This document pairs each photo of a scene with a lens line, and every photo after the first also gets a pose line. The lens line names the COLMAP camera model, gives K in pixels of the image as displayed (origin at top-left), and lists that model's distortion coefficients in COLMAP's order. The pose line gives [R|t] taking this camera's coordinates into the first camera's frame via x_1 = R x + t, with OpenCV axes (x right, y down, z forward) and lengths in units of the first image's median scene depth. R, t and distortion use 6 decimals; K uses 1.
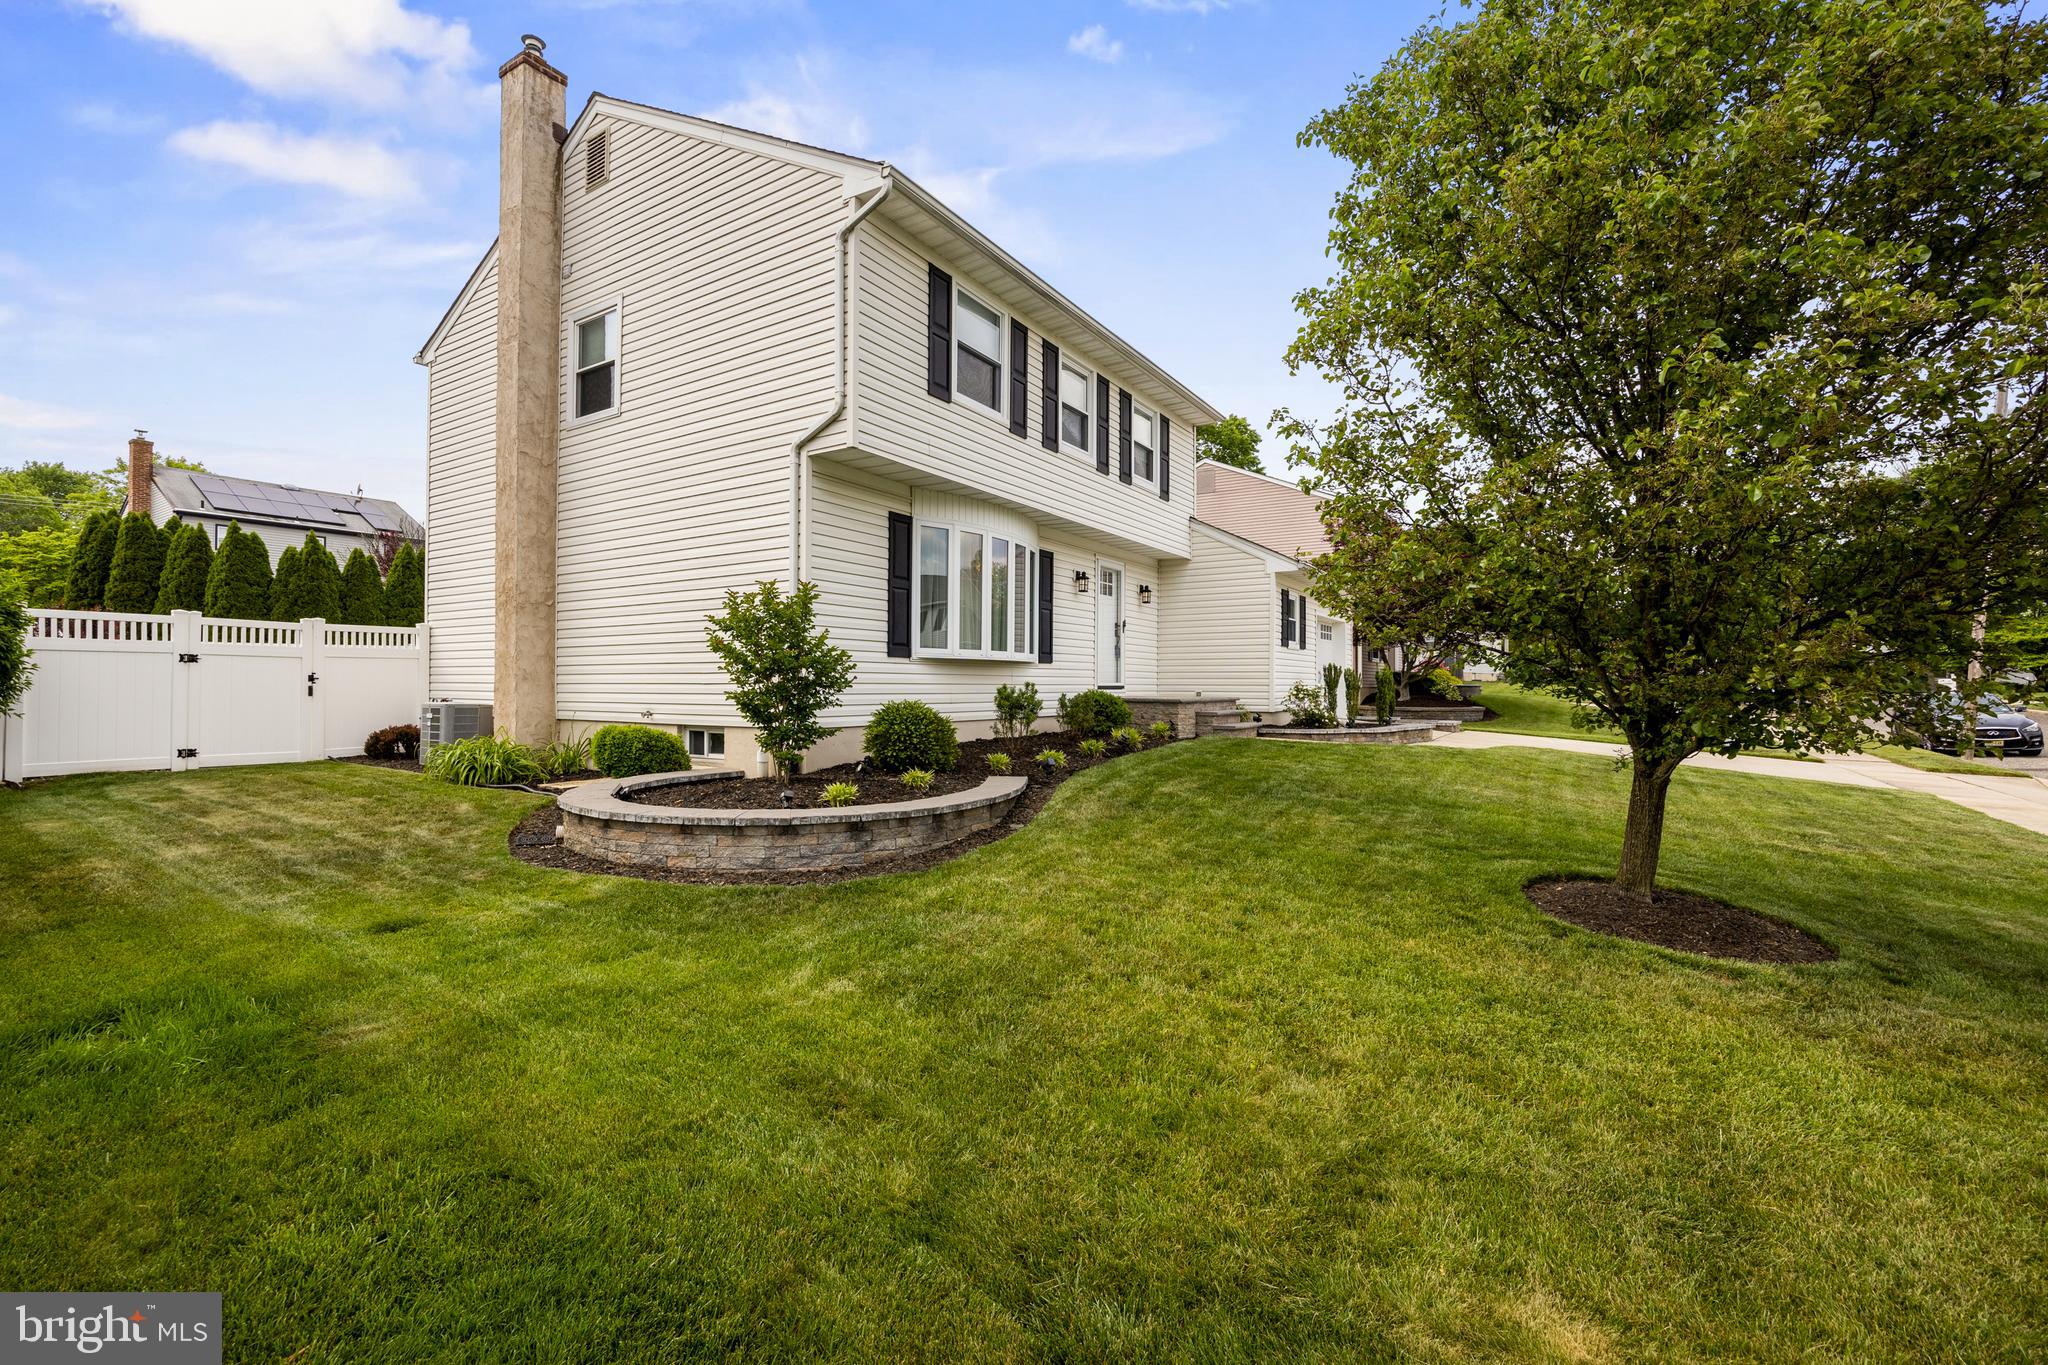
lens RADIAL K [[901.1, 0, 1024.0], [0, 901.1, 682.5], [0, 0, 1]] dist [0.015145, -0.000084]
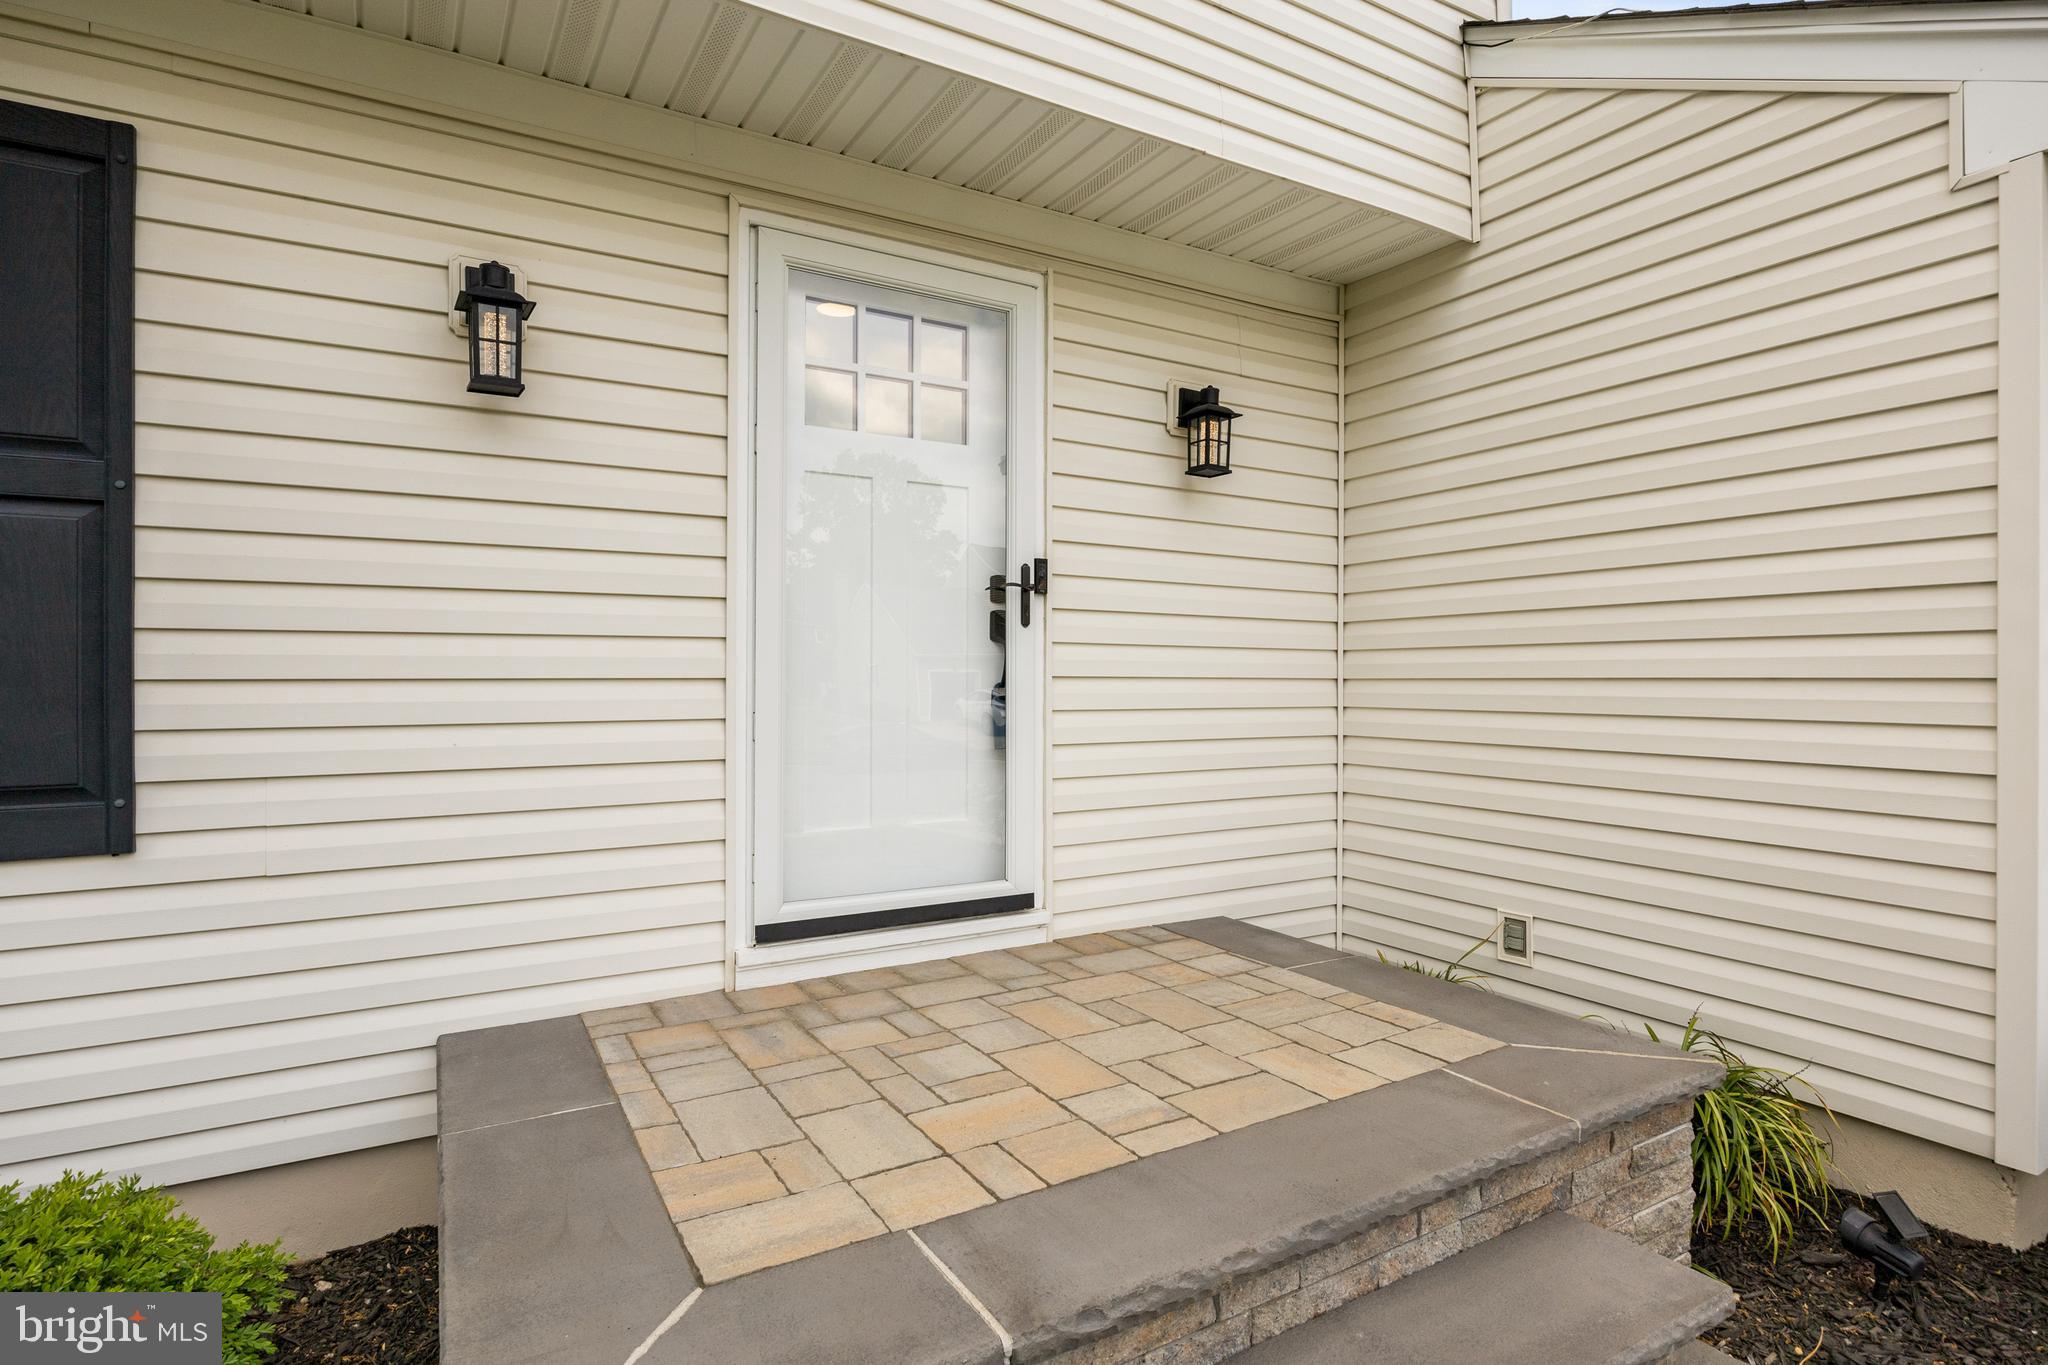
lens RADIAL K [[1070.5, 0, 1024.1], [0, 1070.5, 671.5], [0, 0, 1]] dist [-0.003355, -0.001784]
pose [[0.884539, 0.000287, -0.466467, 0.271050], [0.001654, 0.999992, 0.003750, -0.056646], [0.466464, -0.004089, 0.884531, 0.981597]]
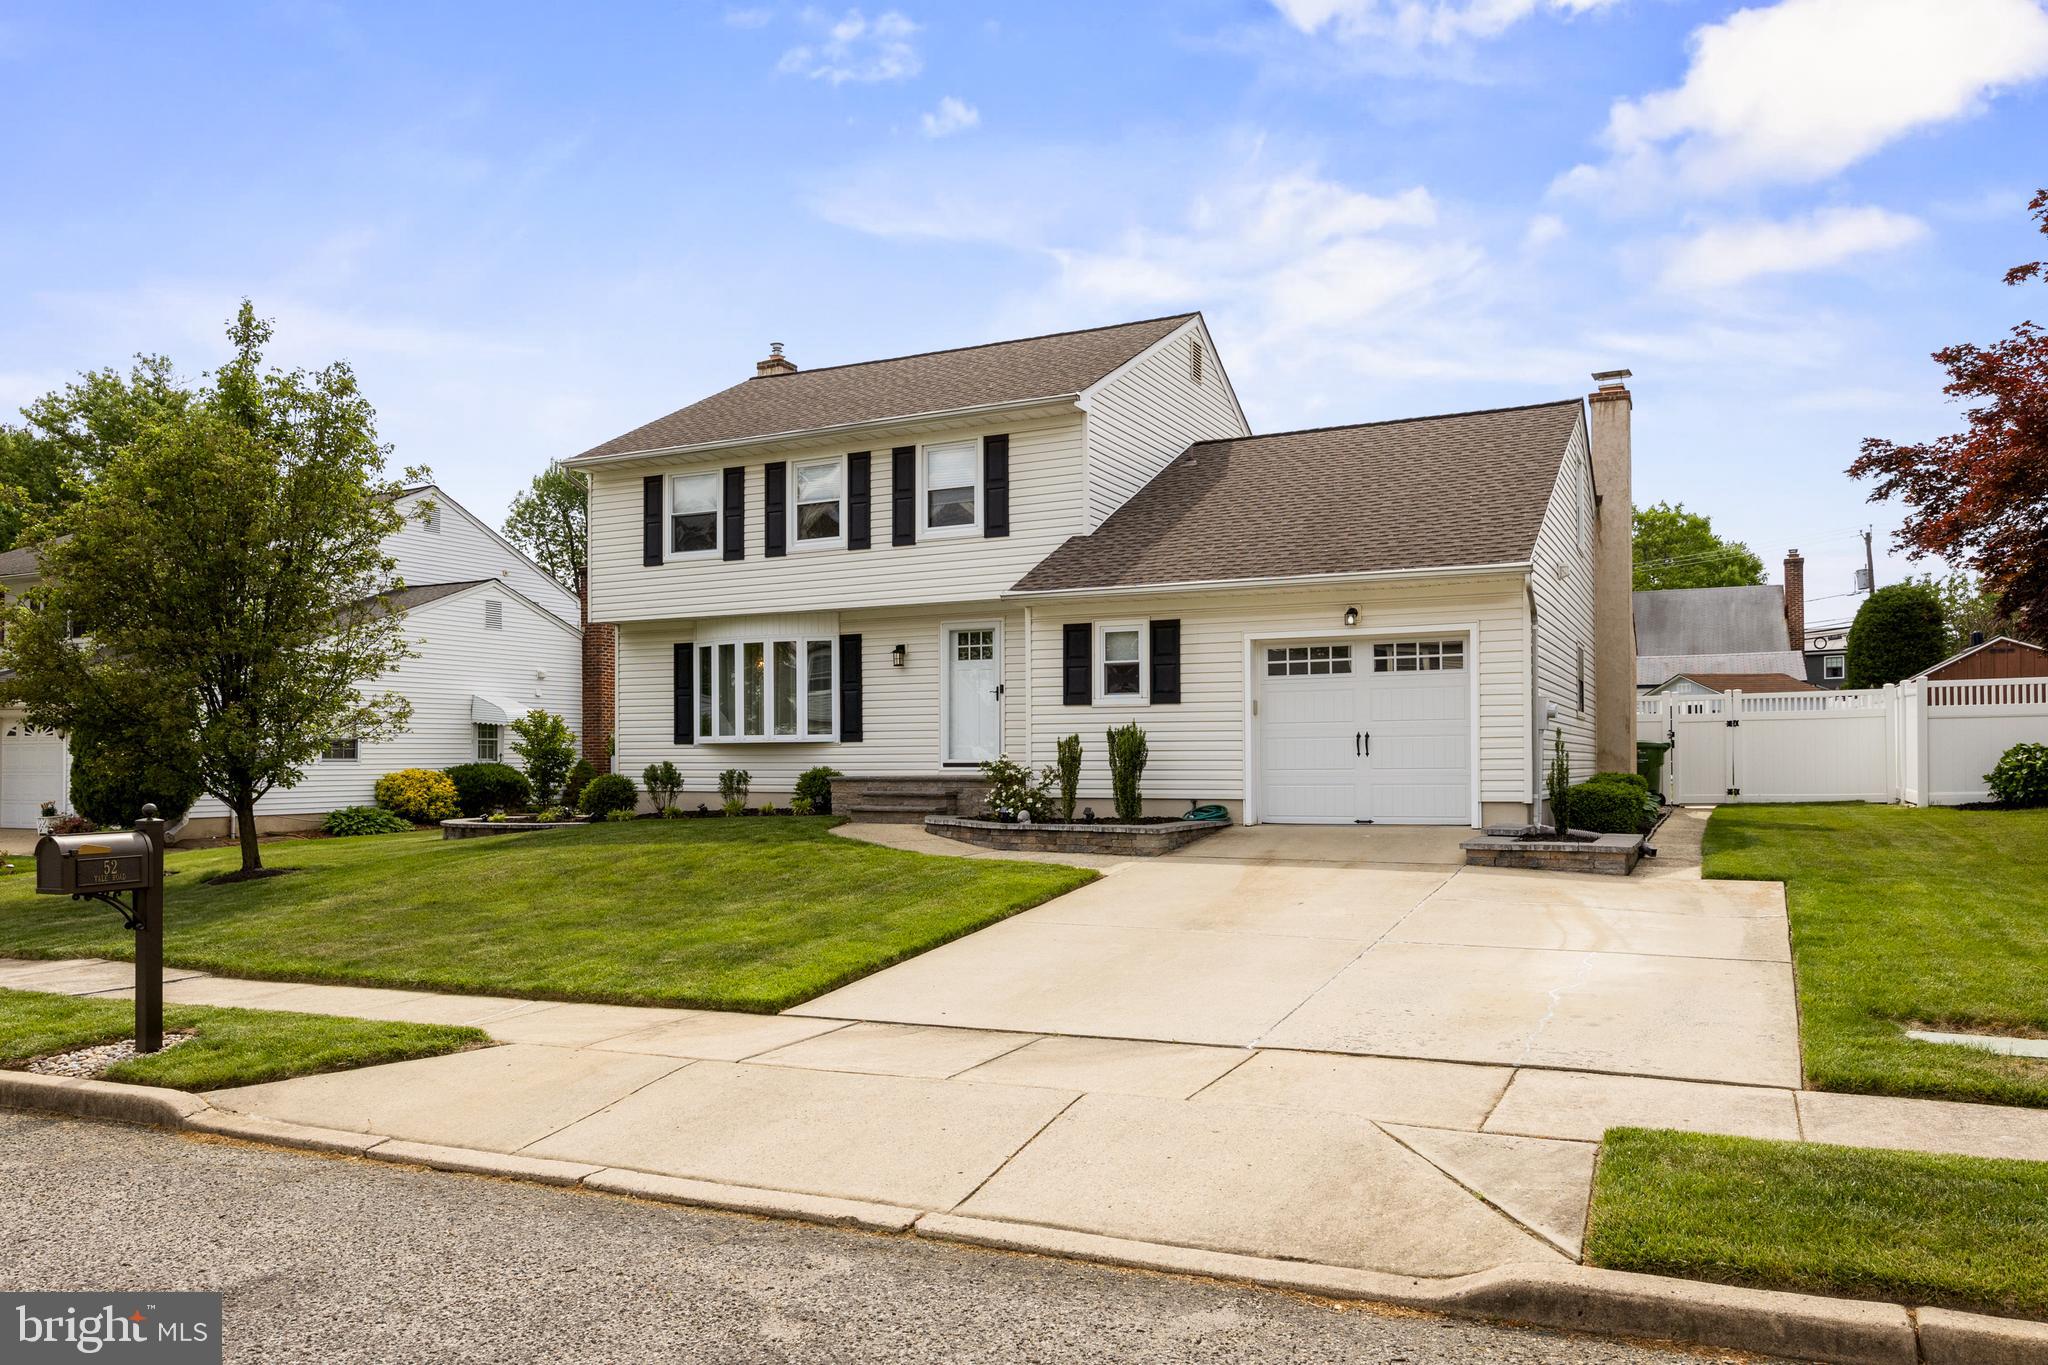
lens RADIAL K [[1372.7, 0, 1025.2], [0, 1372.7, 749.8], [0, 0, 1]] dist [-0.001209, -0.000175]
pose [[0.109106, -0.009471, -0.993985, 1.740355], [0.009192, 0.999921, -0.008519, 0.003545], [0.993988, -0.008207, 0.109185, 1.092850]]
